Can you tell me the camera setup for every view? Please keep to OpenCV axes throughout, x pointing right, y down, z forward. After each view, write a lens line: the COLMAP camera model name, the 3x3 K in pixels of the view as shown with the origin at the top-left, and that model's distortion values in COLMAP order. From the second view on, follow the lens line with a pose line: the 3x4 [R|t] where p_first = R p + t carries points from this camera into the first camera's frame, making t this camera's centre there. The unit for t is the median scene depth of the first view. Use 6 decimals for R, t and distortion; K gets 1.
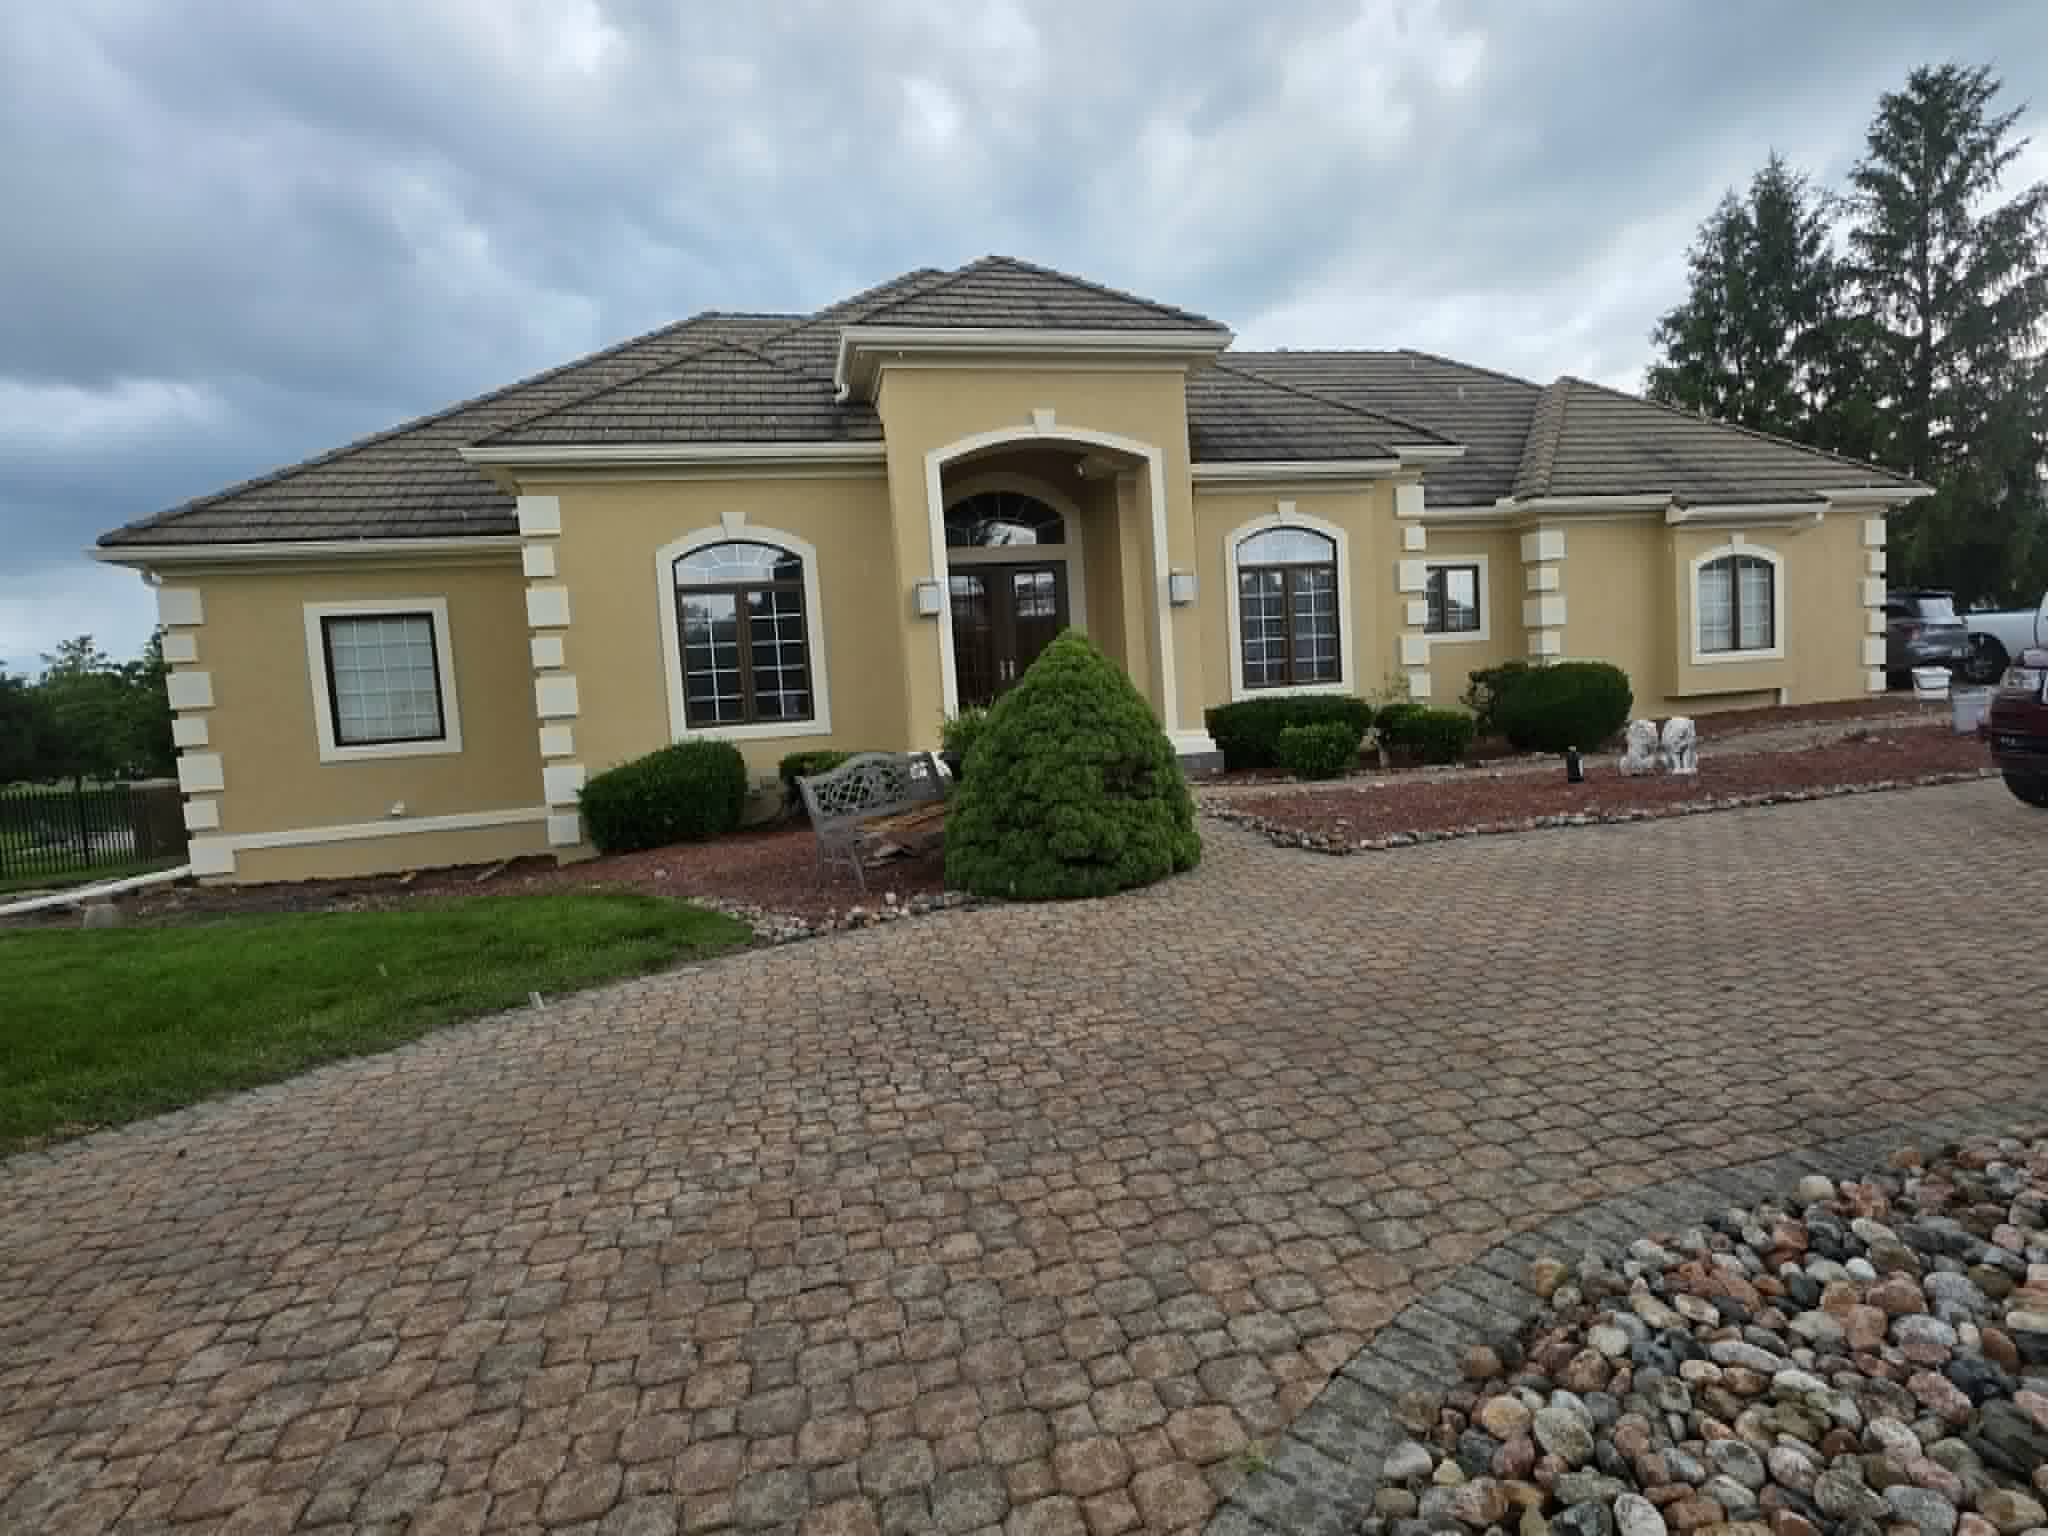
lens RADIAL K [[987.3, 0, 1027.8], [0, 987.3, 779.5], [0, 0, 1]] dist [-0.001965, -0.000572]
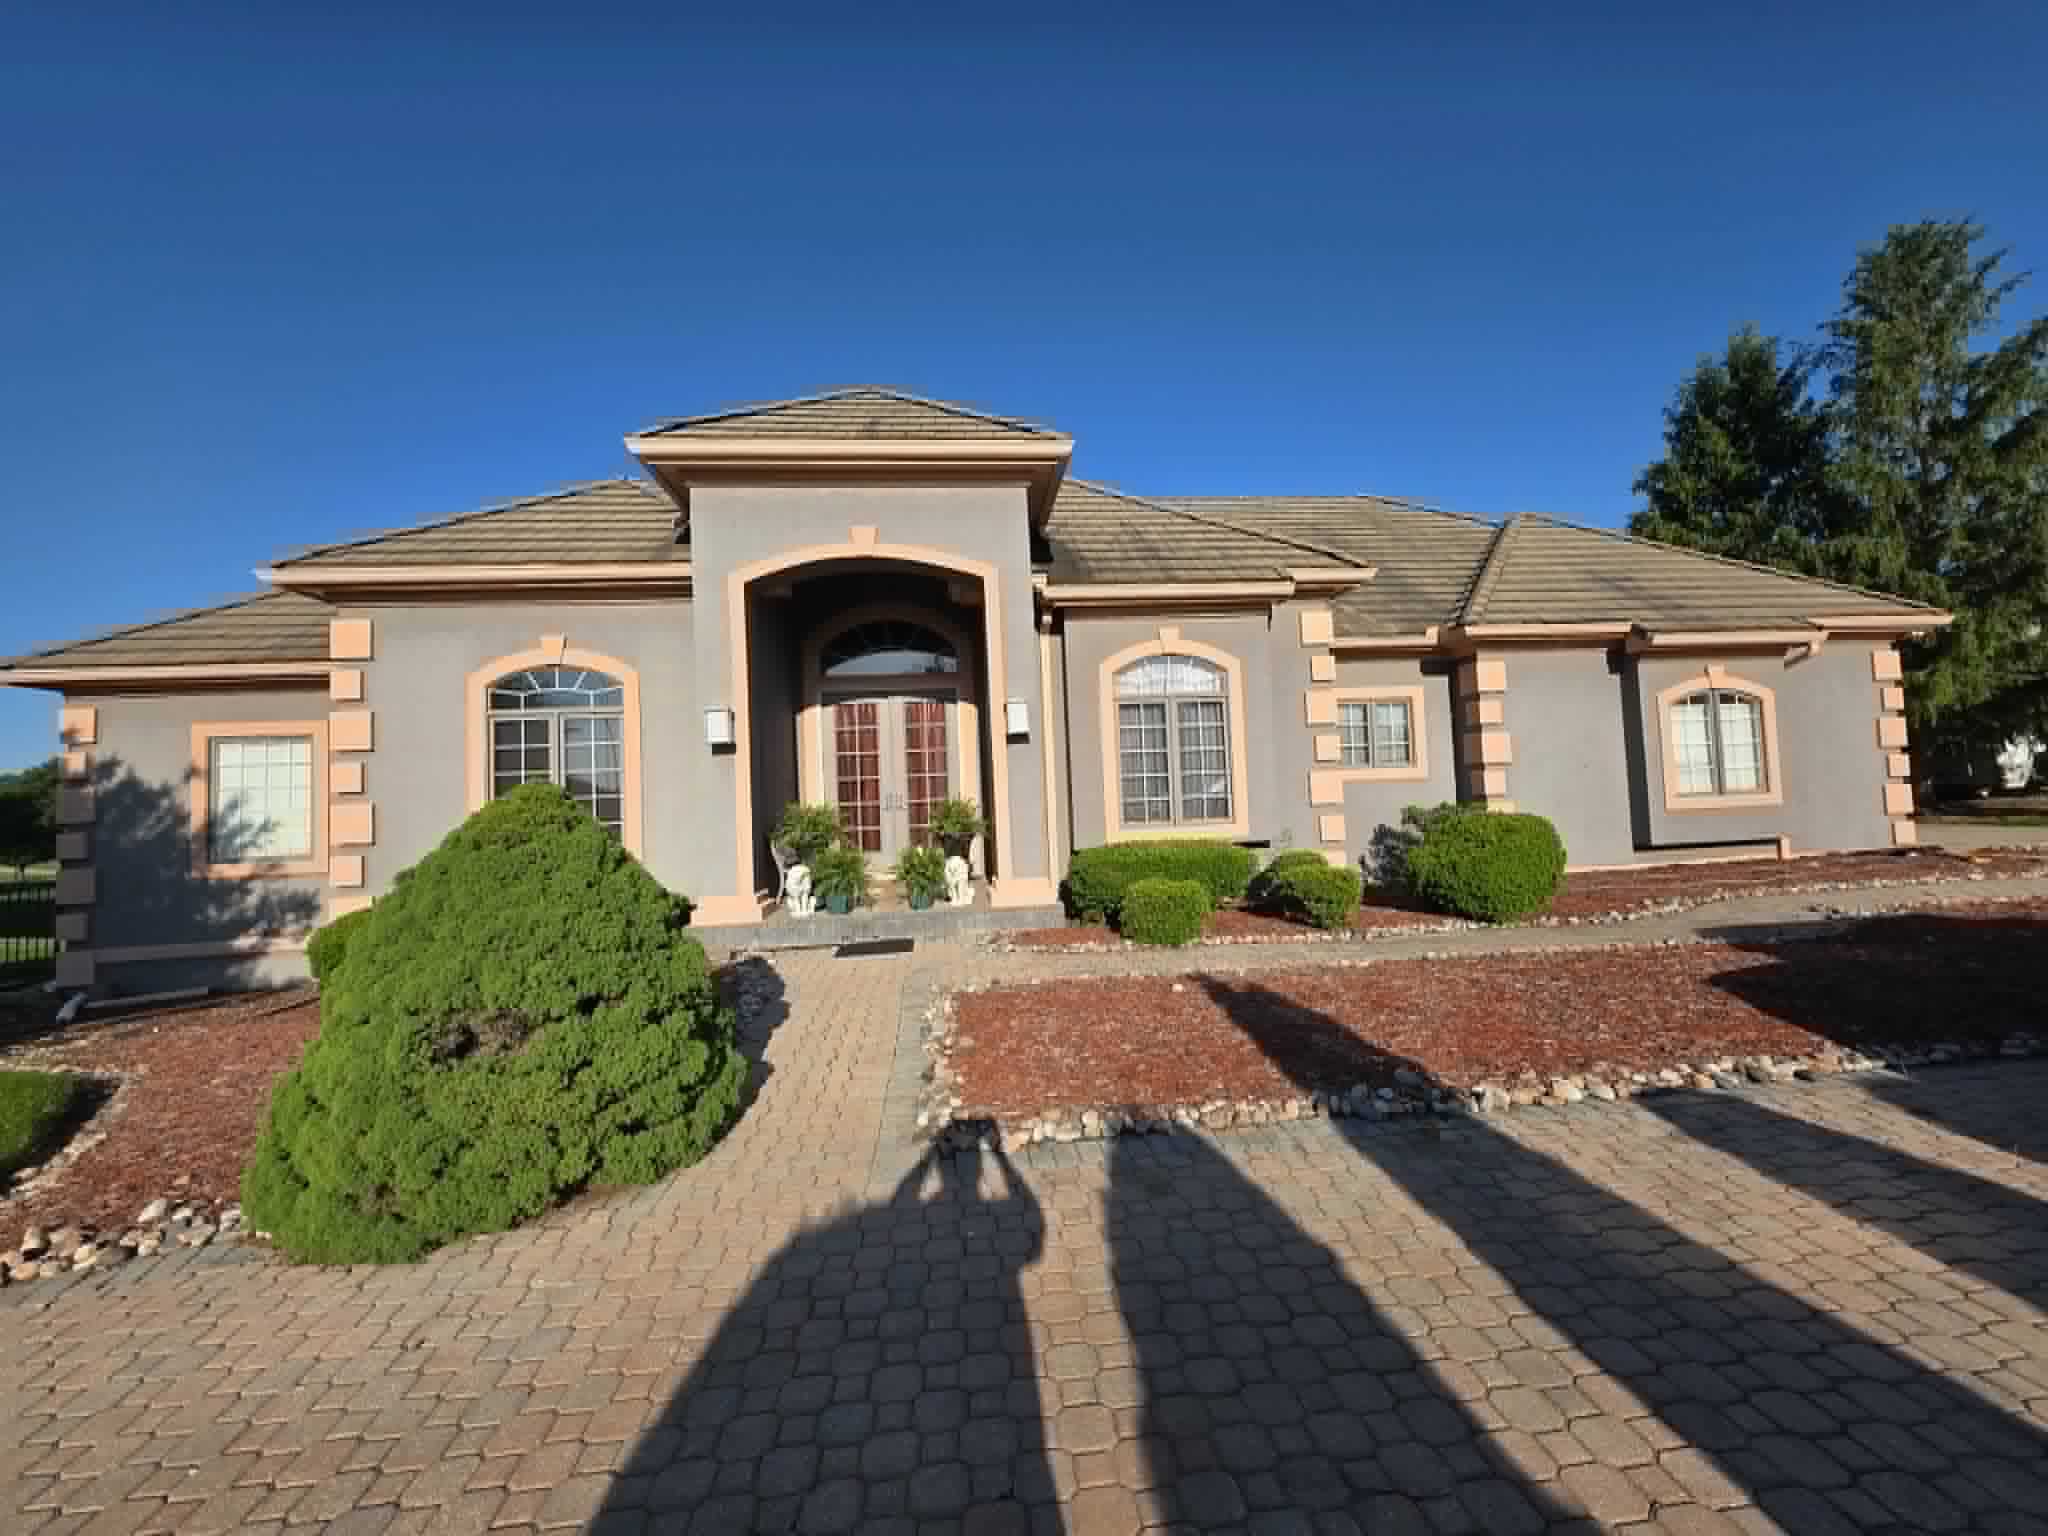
lens RADIAL K [[813.0, 0, 1024.0], [0, 813.0, 768.0], [0, 0, 1]] dist [-0.000072, 0.000222]
pose [[0.992966, 0.016413, -0.117258, 0.197738], [-0.031620, 0.991136, -0.129031, -0.043611], [0.114101, 0.131831, 0.984684, 0.227564]]
